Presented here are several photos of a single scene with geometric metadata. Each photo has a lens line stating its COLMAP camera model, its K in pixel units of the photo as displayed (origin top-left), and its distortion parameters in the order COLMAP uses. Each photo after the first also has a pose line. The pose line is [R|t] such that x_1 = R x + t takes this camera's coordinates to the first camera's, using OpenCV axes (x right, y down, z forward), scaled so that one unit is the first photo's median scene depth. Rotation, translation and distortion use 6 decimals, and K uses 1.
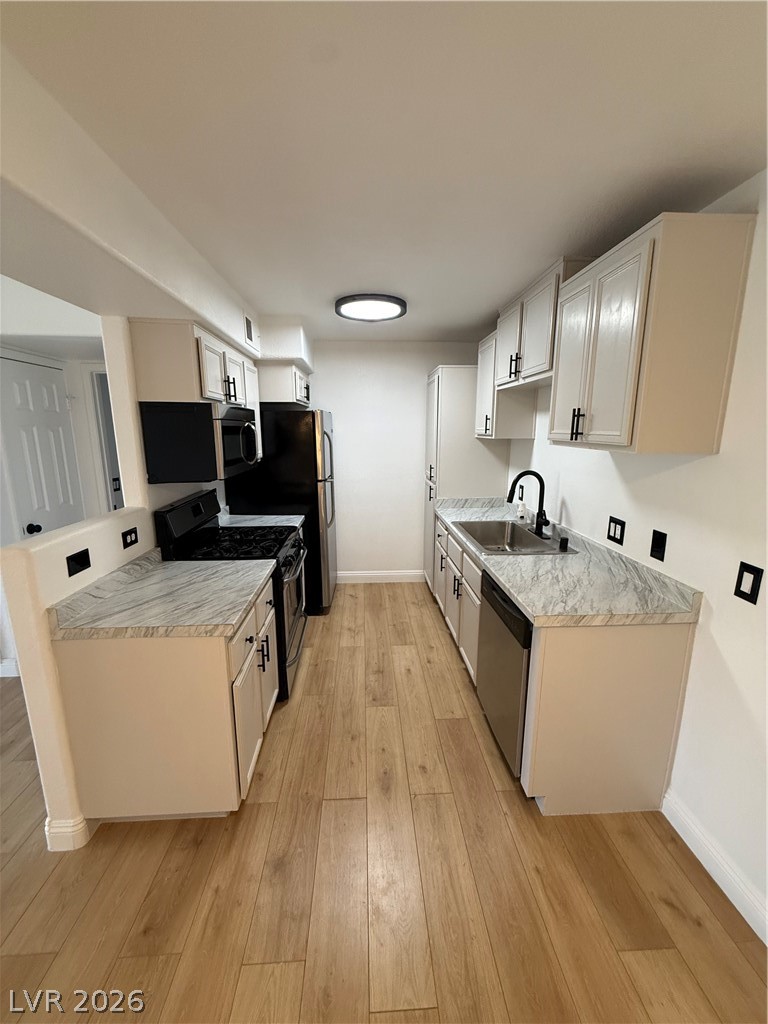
lens RADIAL K [[409.4, 0, 384.7], [0, 409.4, 509.7], [0, 0, 1]] dist [0.001141, -0.000111]
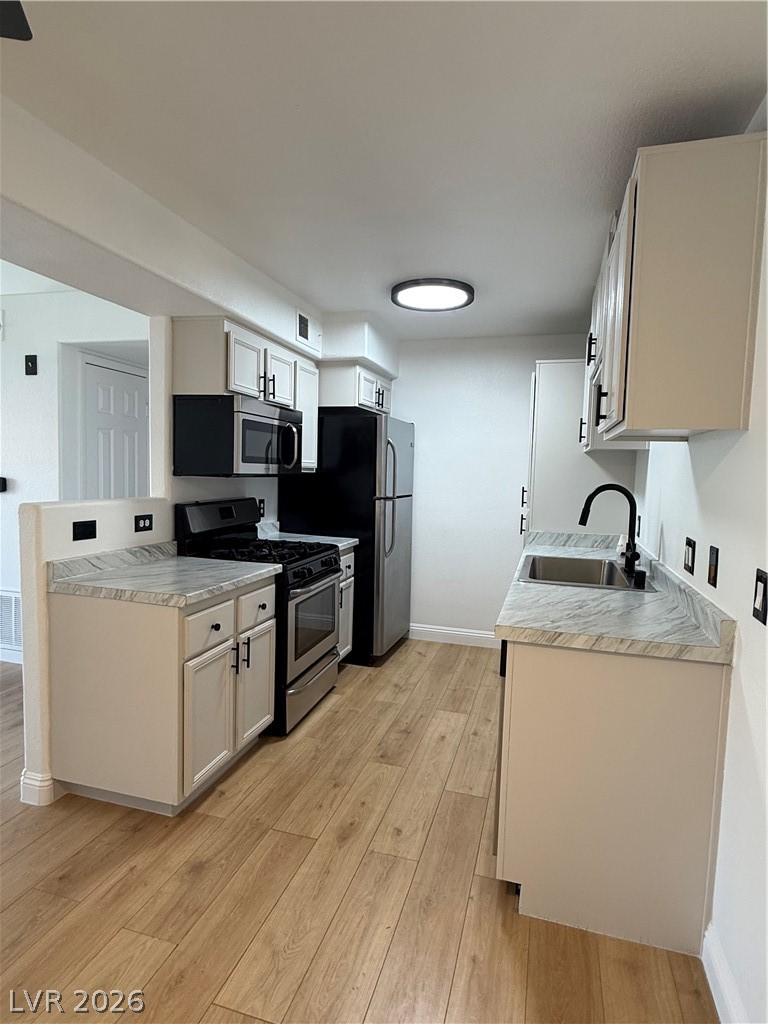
lens RADIAL K [[563.5, 0, 385.3], [0, 563.5, 513.0], [0, 0, 1]] dist [0.001726, -0.000311]
pose [[0.942079, 0.051308, -0.331443, 0.355452], [-0.092045, 0.989837, -0.108395, 0.123063], [0.322513, 0.132625, 0.937228, -0.105785]]
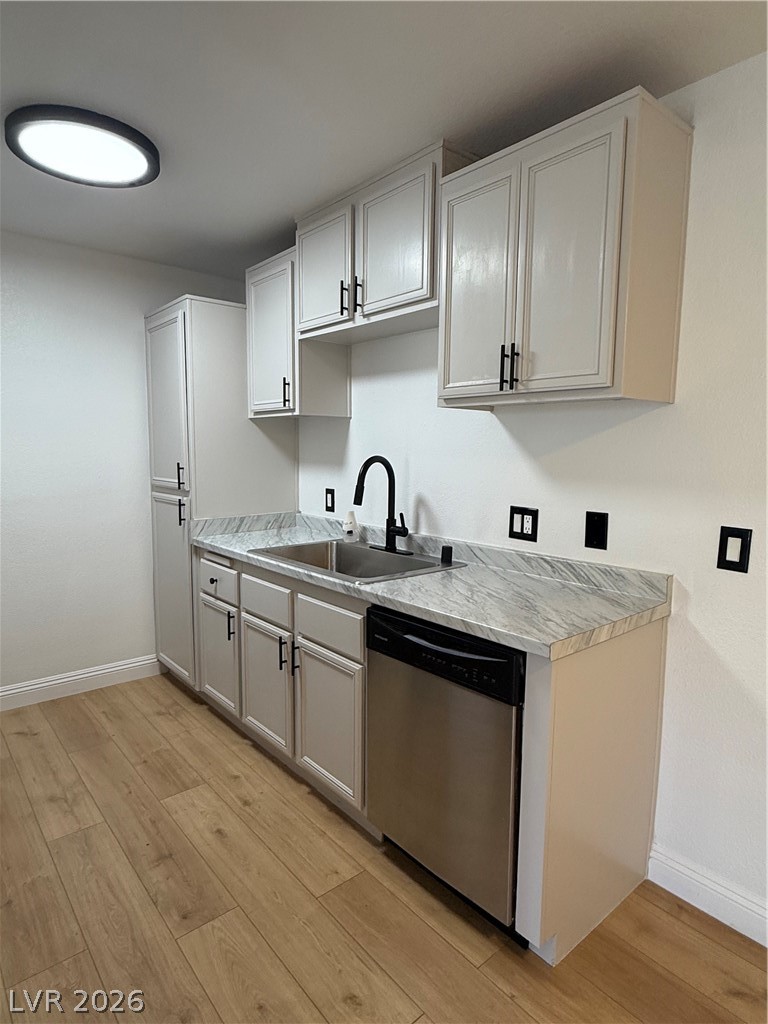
lens RADIAL K [[583.5, 0, 384.0], [0, 583.5, 512.0], [0, 0, 1]] dist [-0.001240, 0.000934]
pose [[0.796636, -0.058387, 0.601633, -0.250299], [0.109014, 0.992881, -0.047992, 0.049271], [-0.594548, 0.103818, 0.797330, 0.282000]]
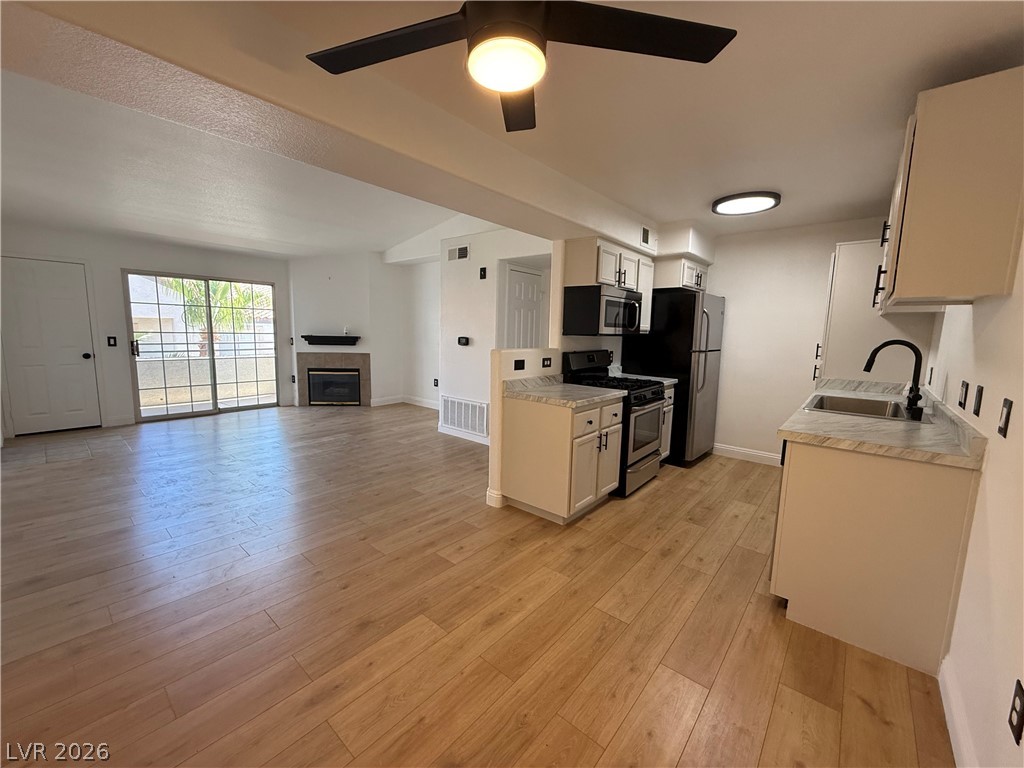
lens RADIAL K [[409.4, 0, 512.0], [0, 409.4, 384.0], [0, 0, 1]] dist [0.001141, -0.000111]
pose [[0.723114, 0.104320, -0.682805, 0.422308], [-0.154090, 0.987981, -0.012241, 0.179239], [0.673322, 0.114065, 0.730498, -0.330133]]
